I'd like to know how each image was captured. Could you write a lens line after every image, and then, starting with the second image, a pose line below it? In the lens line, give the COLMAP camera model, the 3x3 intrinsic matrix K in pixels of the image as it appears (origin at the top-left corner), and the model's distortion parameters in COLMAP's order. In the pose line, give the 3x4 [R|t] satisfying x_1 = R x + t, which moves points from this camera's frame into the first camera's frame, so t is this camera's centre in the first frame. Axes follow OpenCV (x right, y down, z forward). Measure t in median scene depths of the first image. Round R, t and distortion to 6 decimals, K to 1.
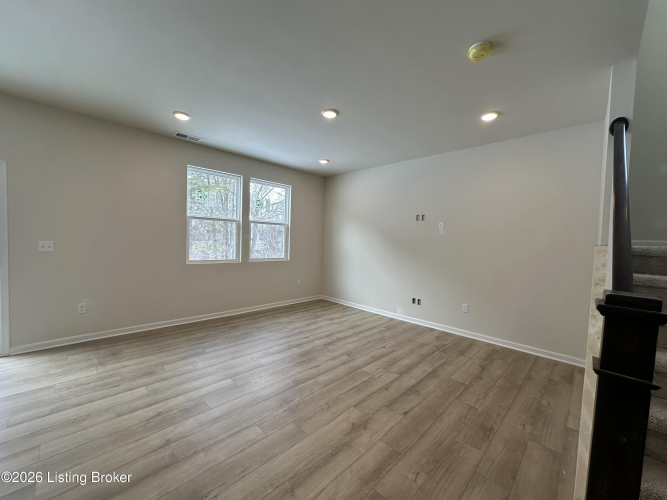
lens RADIAL K [[264.1, 0, 329.6], [0, 264.1, 250.4], [0, 0, 1]] dist [-0.003583, 0.000371]
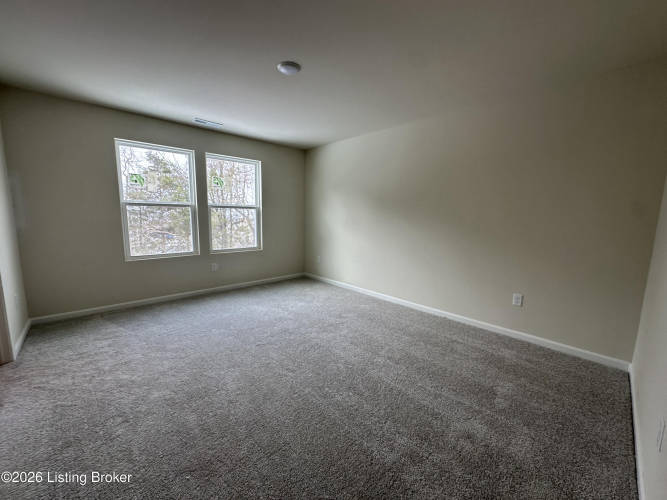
lens RADIAL K [[264.1, 0, 331.5], [0, 264.1, 248.7], [0, 0, 1]] dist [-0.003583, 0.000371]
pose [[0.998430, -0.049242, -0.026710, 0.143060], [0.050649, 0.997209, 0.054845, 0.000571], [0.023935, -0.056112, 0.998138, 0.228595]]
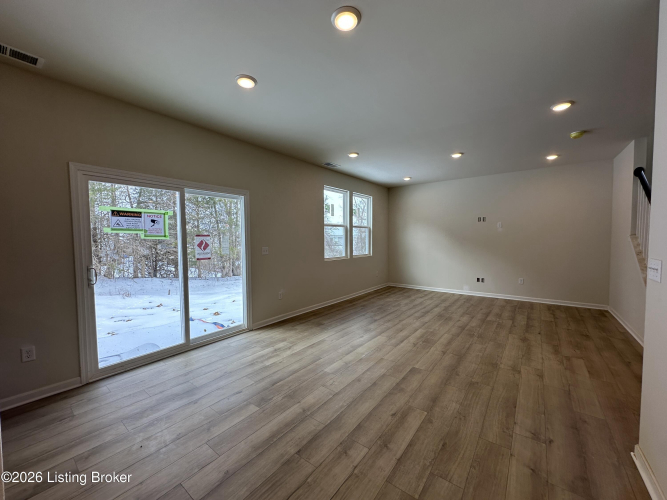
lens RADIAL K [[264.1, 0, 329.2], [0, 264.1, 252.7], [0, 0, 1]] dist [-0.003583, 0.000371]
pose [[0.992201, -0.044208, 0.116548, -0.781390], [0.041820, 0.998864, 0.022856, -0.020554], [-0.117426, -0.017804, 0.992922, -0.358341]]
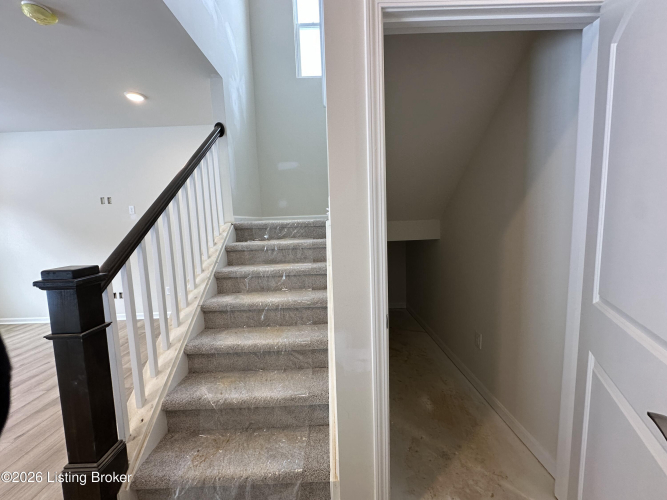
lens RADIAL K [[264.1, 0, 336.8], [0, 264.1, 251.3], [0, 0, 1]] dist [-0.003583, 0.000371]
pose [[0.689348, -0.137541, 0.711254, 0.289235], [0.086740, 0.990419, 0.107457, 0.016913], [-0.719219, -0.012381, 0.694673, -0.188714]]
